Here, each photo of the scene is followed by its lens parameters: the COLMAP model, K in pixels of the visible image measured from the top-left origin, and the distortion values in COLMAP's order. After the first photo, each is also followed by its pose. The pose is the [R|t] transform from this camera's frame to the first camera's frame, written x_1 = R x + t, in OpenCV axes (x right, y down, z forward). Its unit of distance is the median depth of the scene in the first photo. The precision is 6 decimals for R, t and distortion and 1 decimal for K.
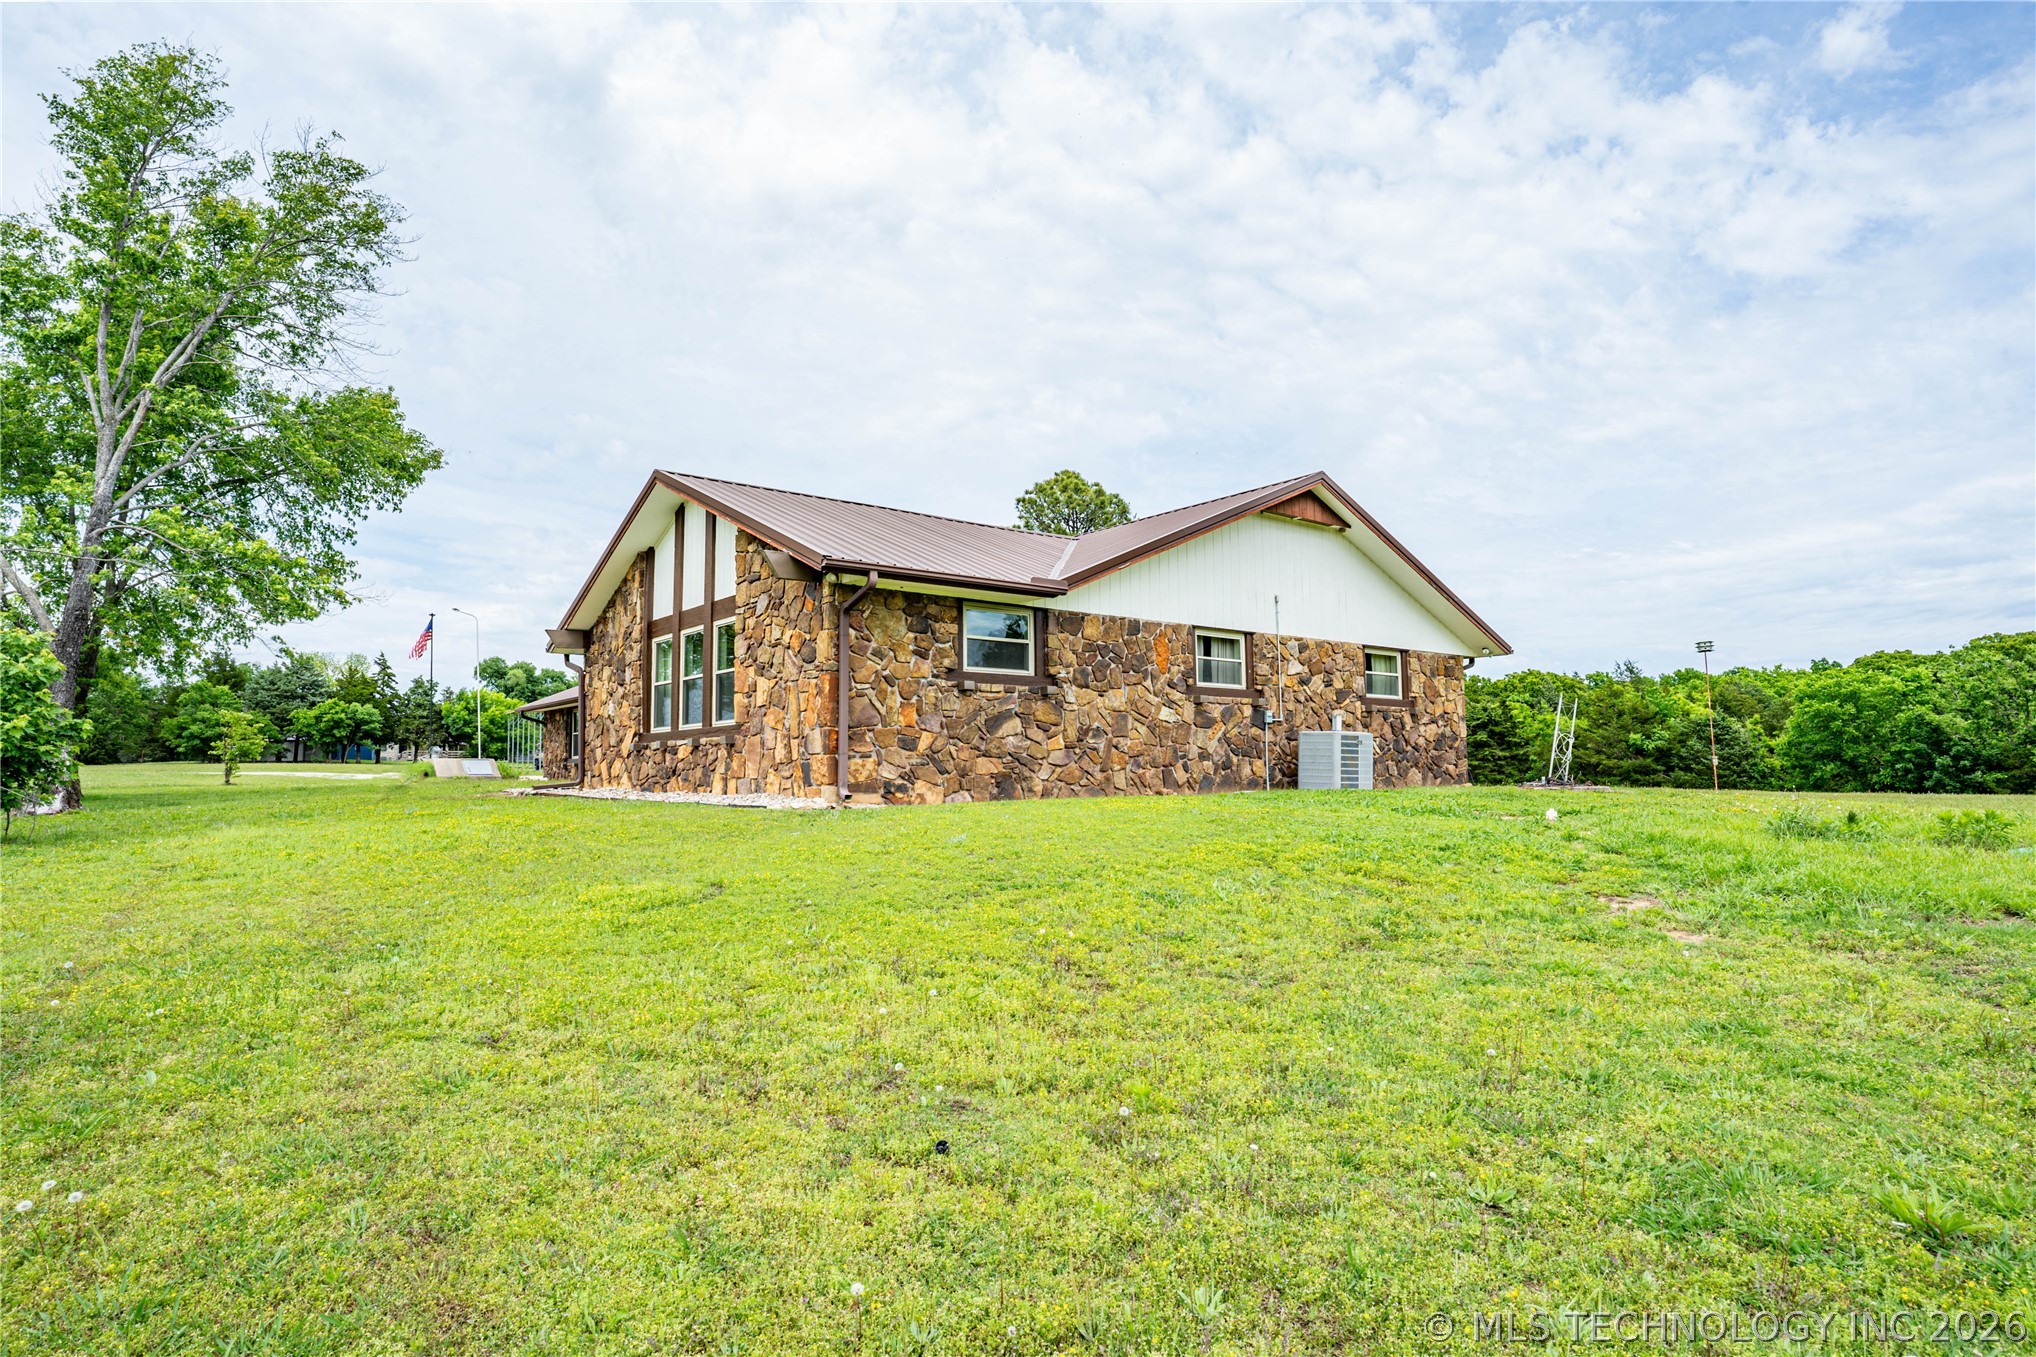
lens RADIAL K [[1132.6, 0, 1021.4], [0, 1132.6, 679.8], [0, 0, 1]] dist [-0.060272, 0.040296]
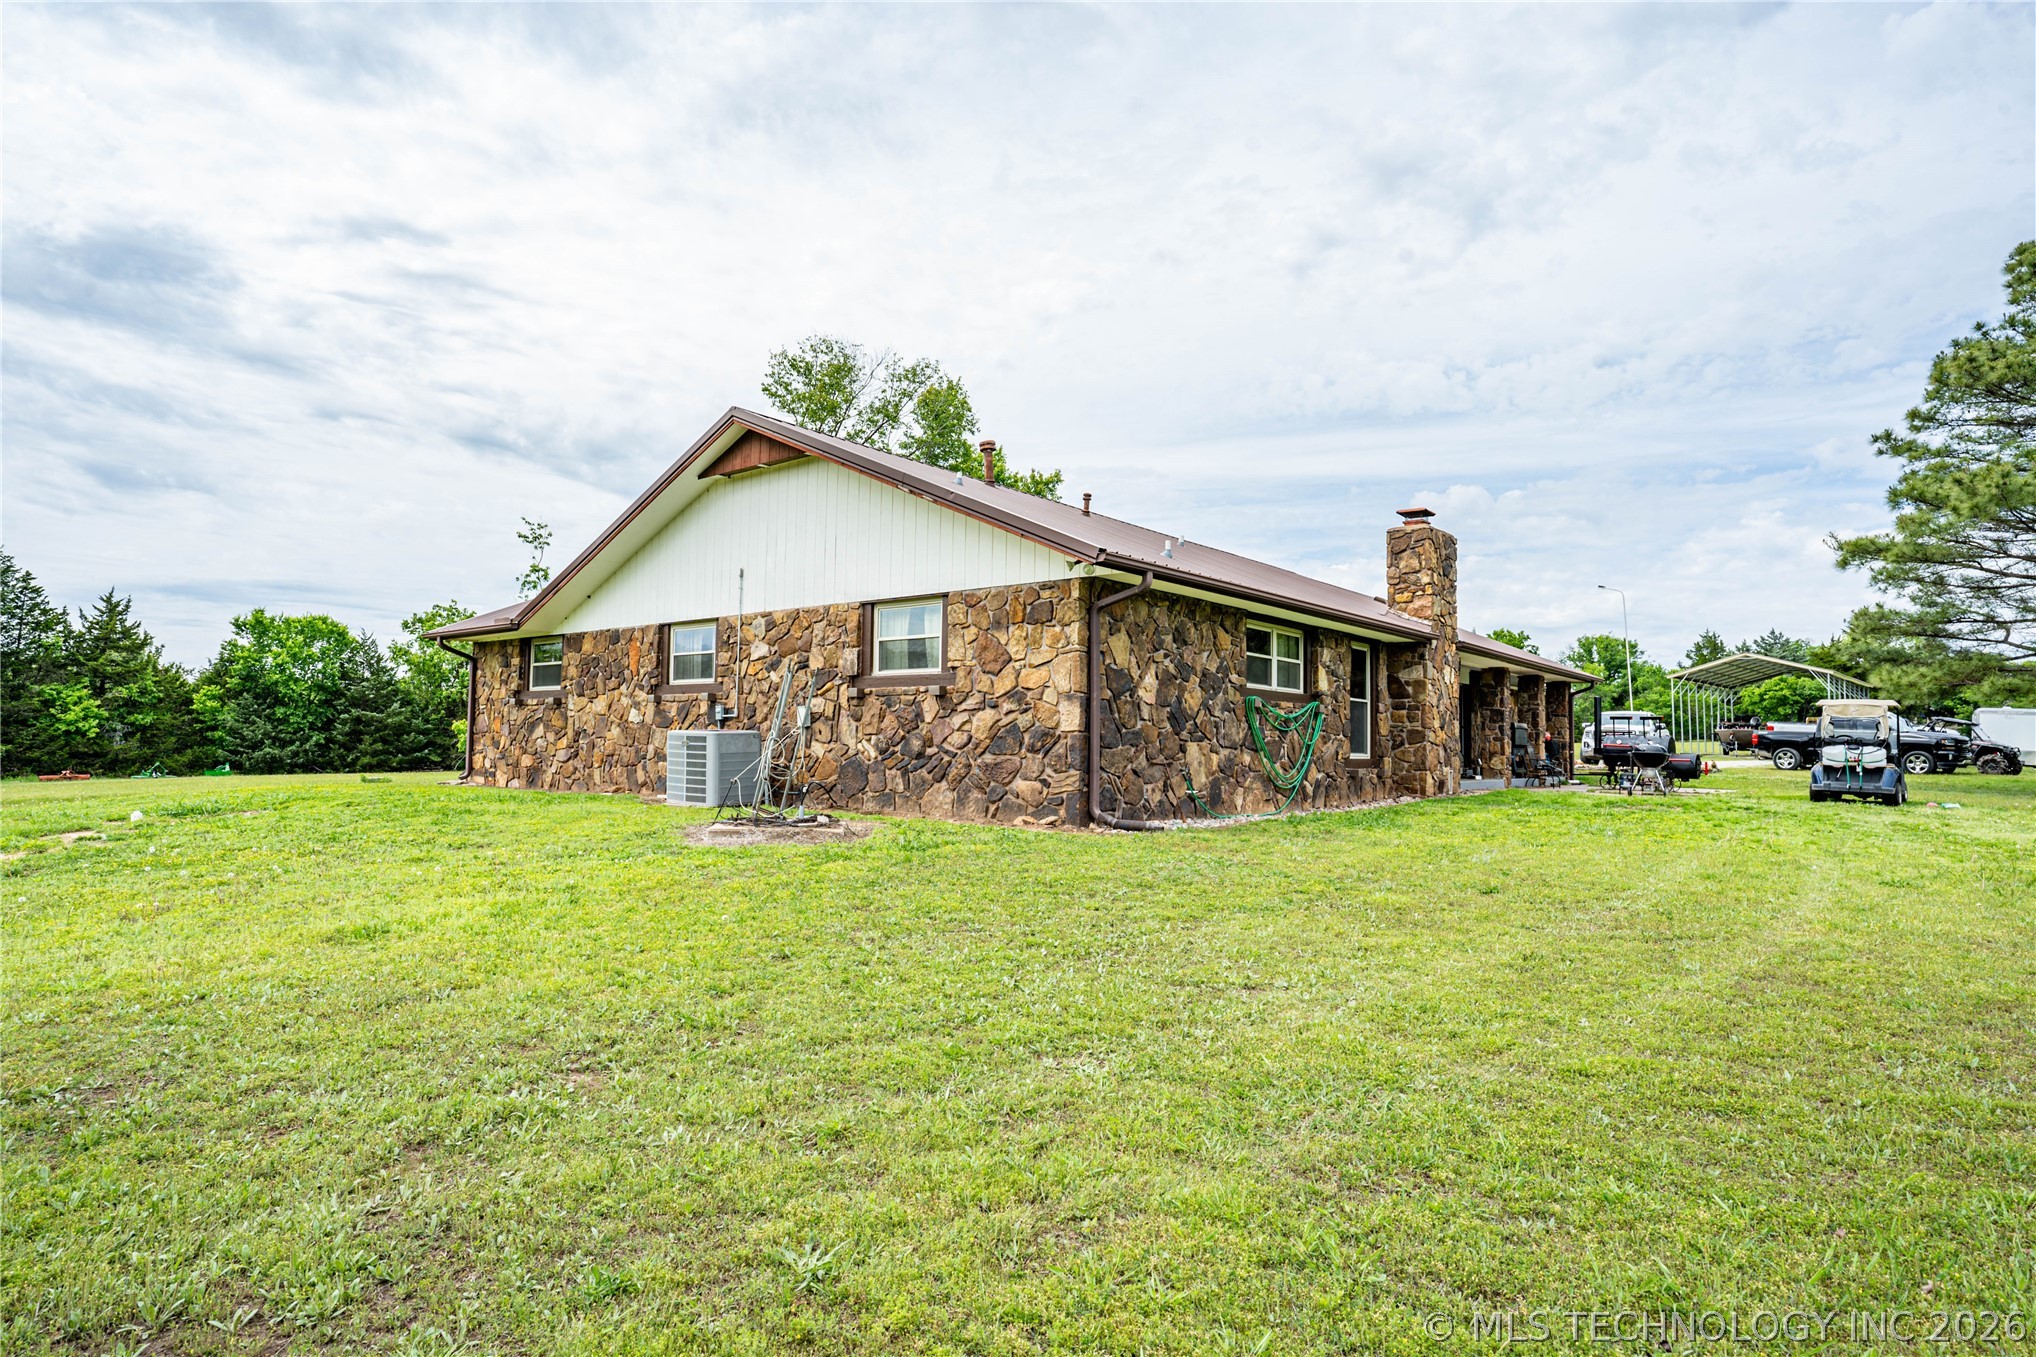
lens RADIAL K [[1132.6, 0, 1021.4], [0, 1132.6, 679.8], [0, 0, 1]] dist [-0.060272, 0.040296]
pose [[0.195260, -0.049849, -0.979484, 1.201336], [0.066098, 0.997106, -0.037569, 0.059619], [0.978522, -0.057406, 0.197989, 1.138456]]
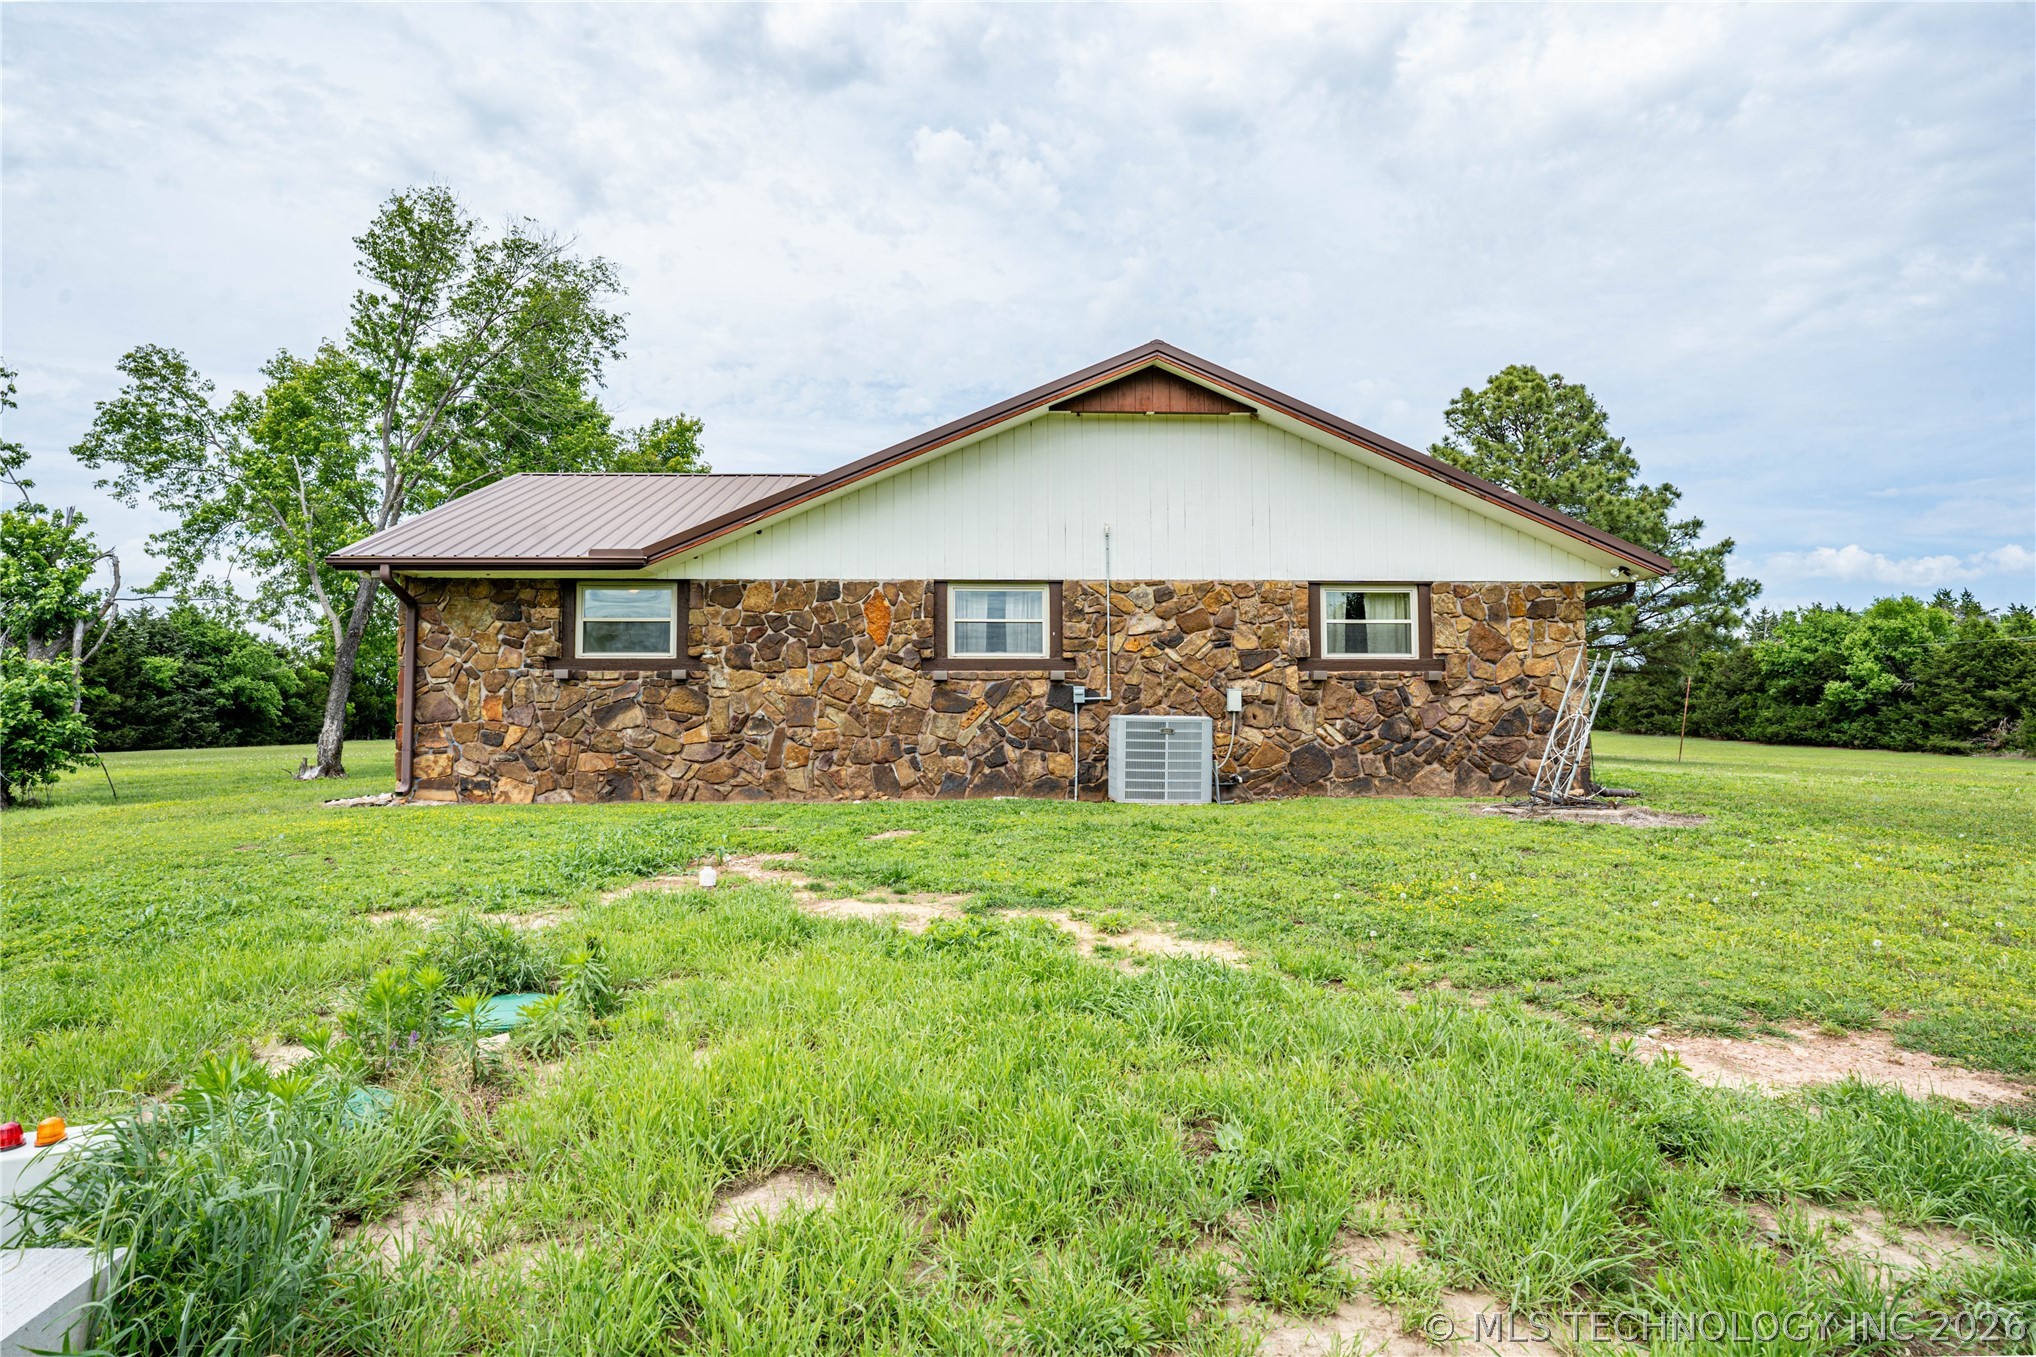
lens RADIAL K [[1132.6, 0, 1021.4], [0, 1132.6, 679.8], [0, 0, 1]] dist [-0.060272, 0.040296]
pose [[0.799859, -0.022621, -0.599762, 0.676176], [0.046544, 0.998618, 0.024407, 0.003857], [0.598381, -0.047438, 0.799806, 0.424042]]
